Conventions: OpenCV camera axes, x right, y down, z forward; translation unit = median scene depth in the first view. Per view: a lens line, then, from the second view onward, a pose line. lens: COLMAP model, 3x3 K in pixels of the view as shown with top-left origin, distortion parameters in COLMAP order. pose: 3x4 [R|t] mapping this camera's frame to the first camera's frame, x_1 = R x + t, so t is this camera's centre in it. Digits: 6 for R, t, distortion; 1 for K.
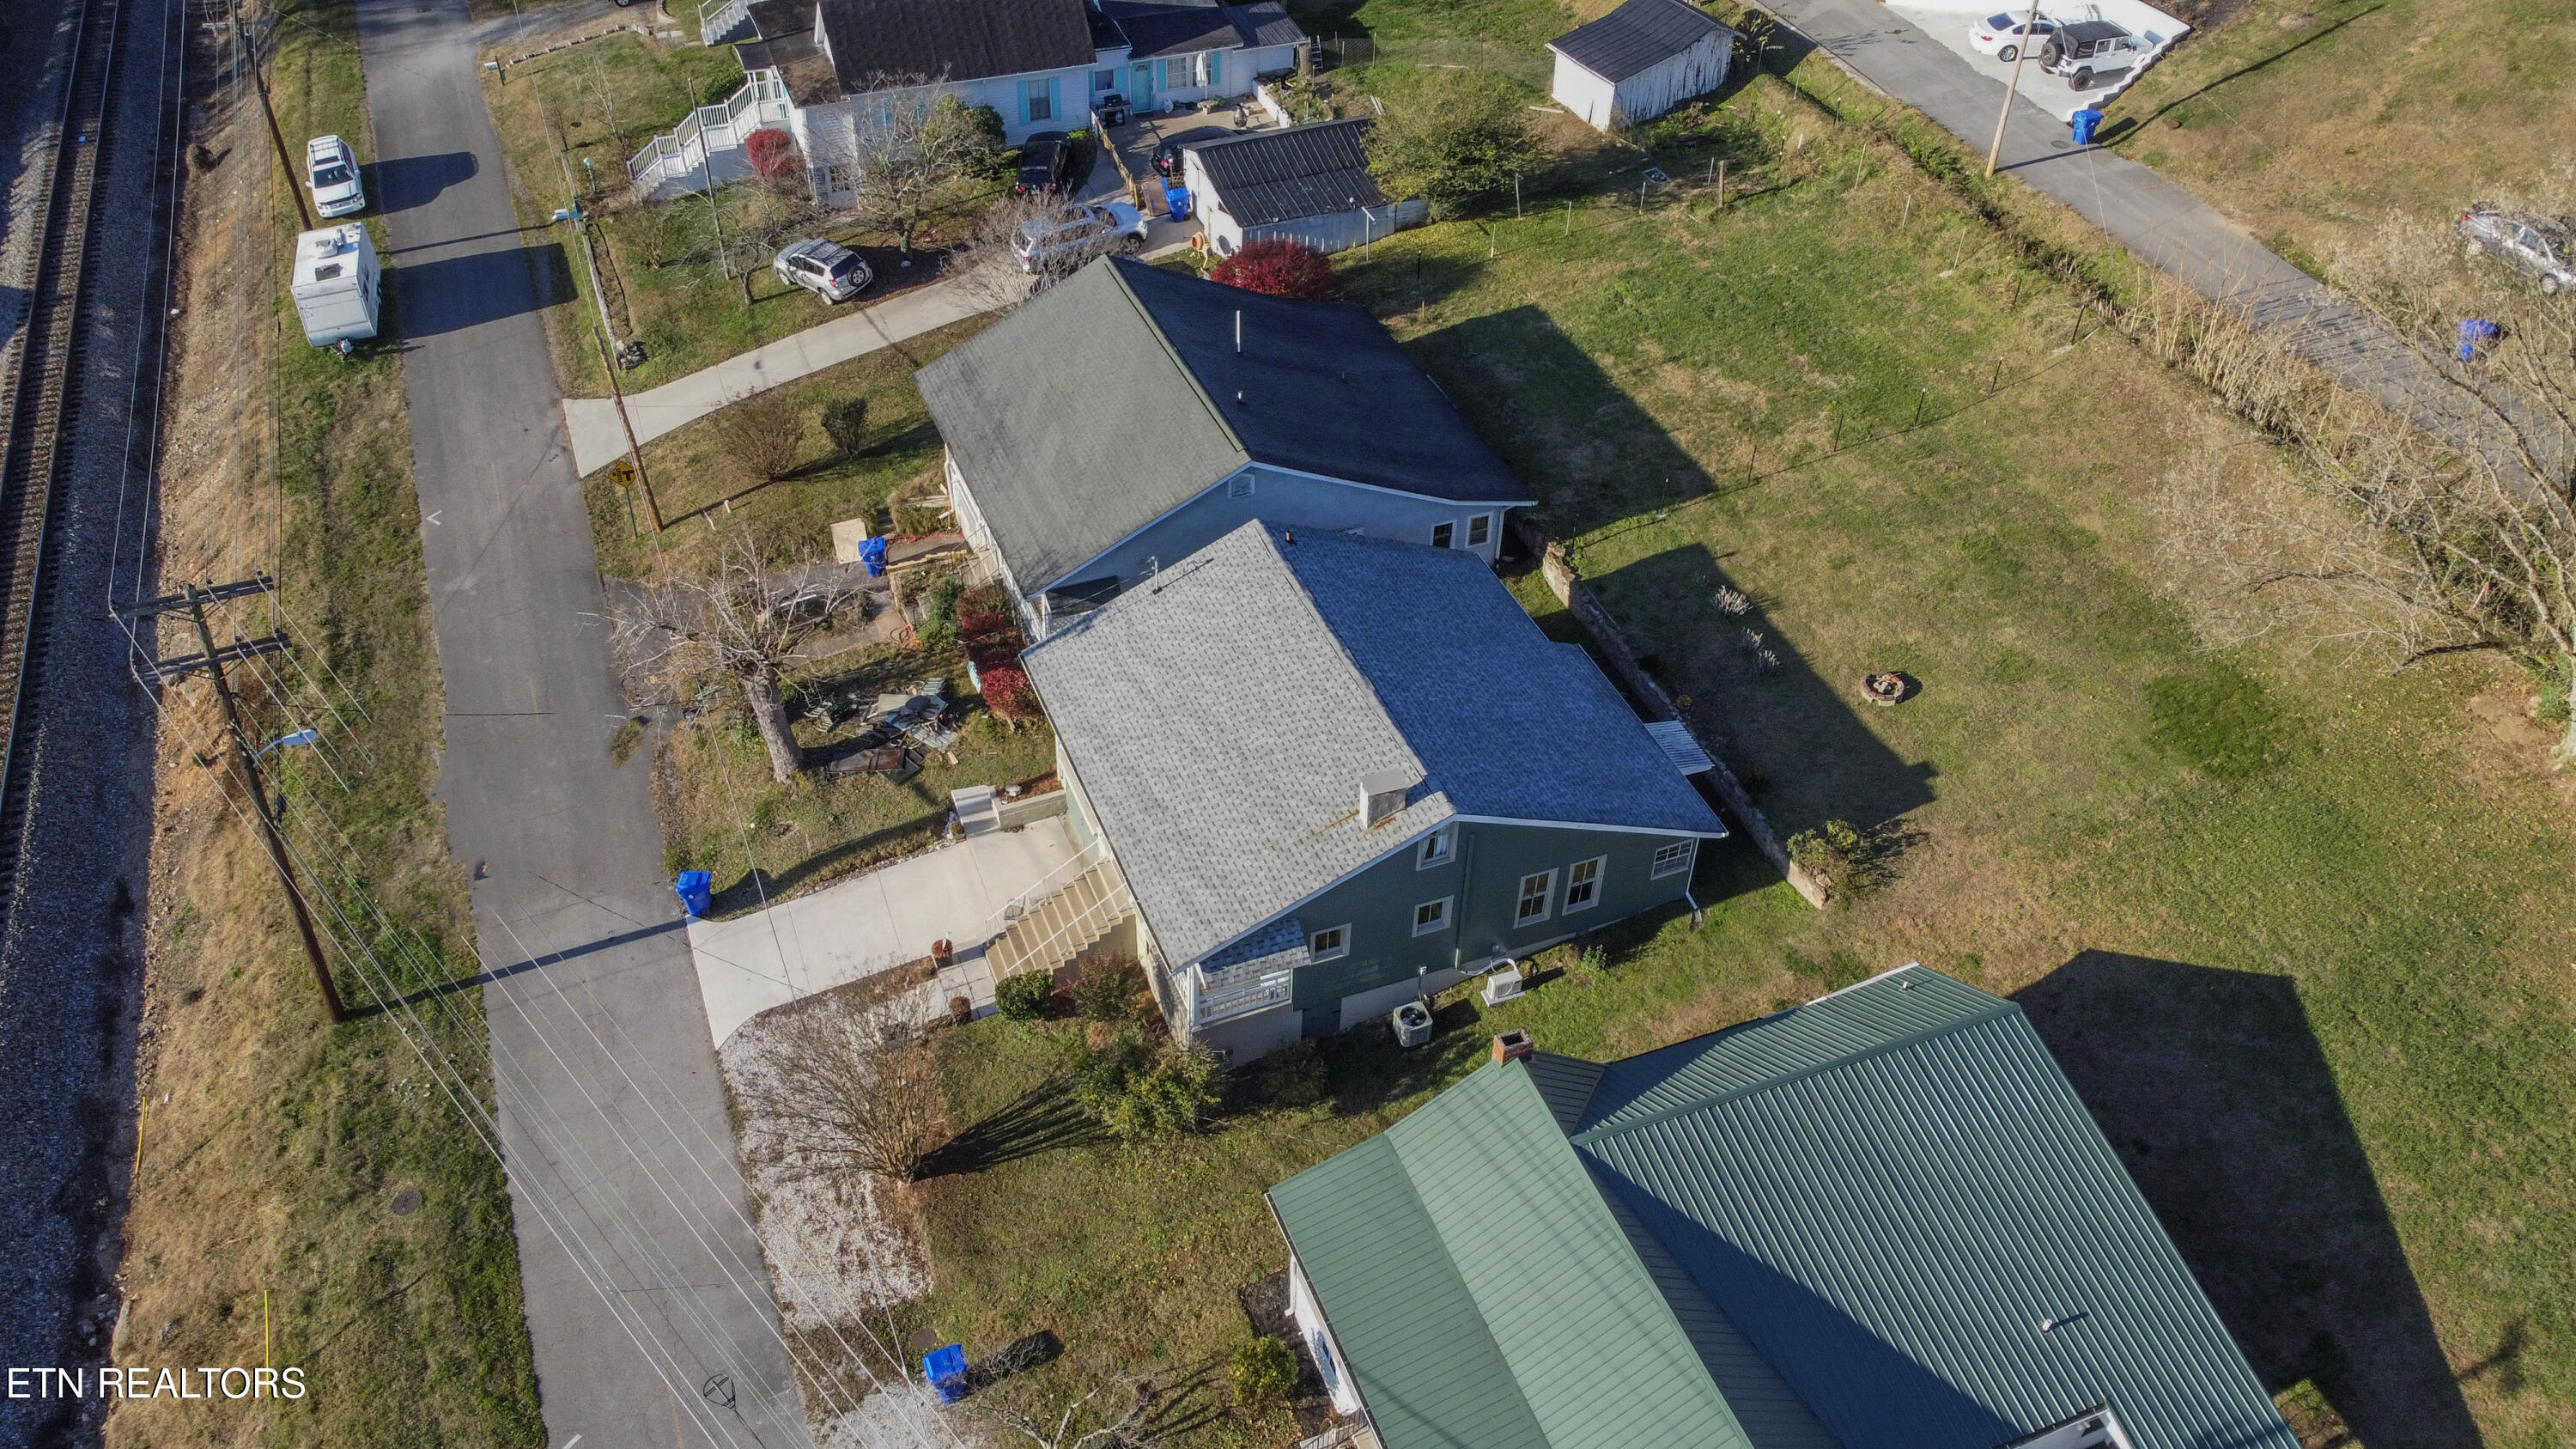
lens RADIAL K [[1956.4, 0, 1275.8], [0, 1956.4, 714.5], [0, 0, 1]] dist [0.002780, -0.001436]
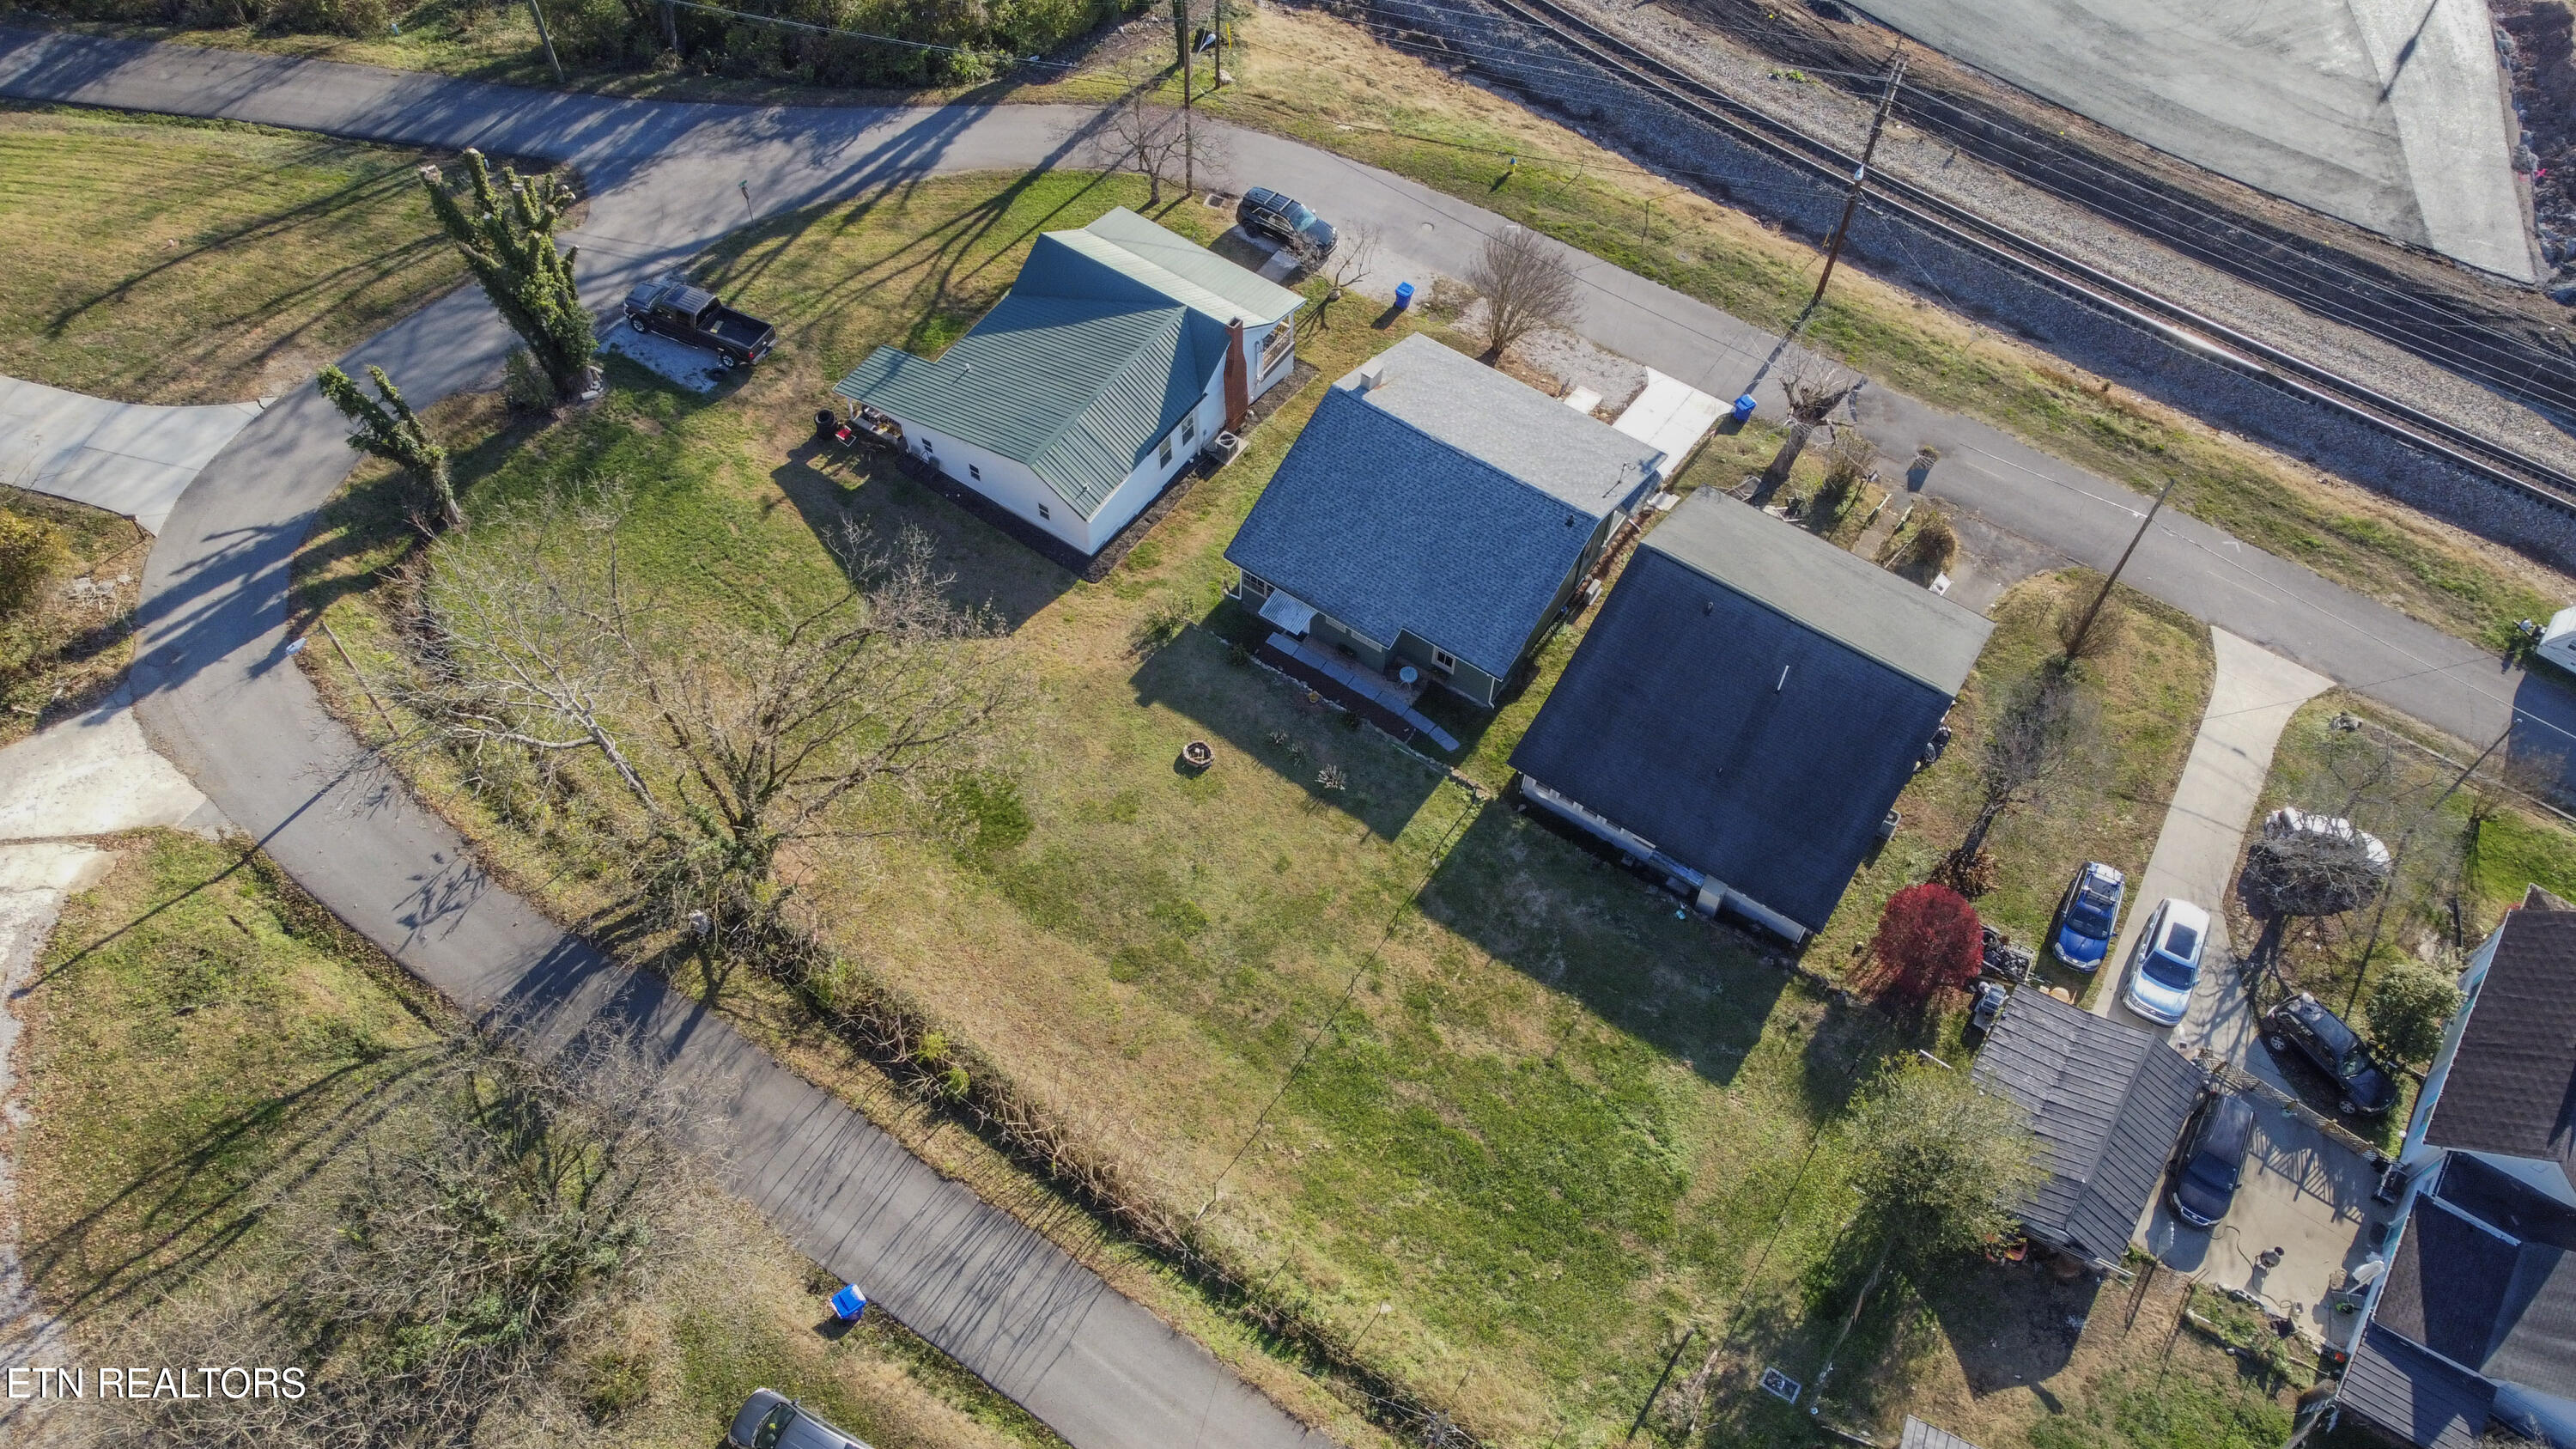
lens RADIAL K [[1956.4, 0, 1275.8], [0, 1956.4, 714.5], [0, 0, 1]] dist [0.002780, -0.001436]
pose [[-0.822436, 0.455776, -0.340391, 0.561470], [-0.398294, -0.034142, 0.916622, -1.005673], [0.406153, 0.889439, 0.209613, 0.556813]]
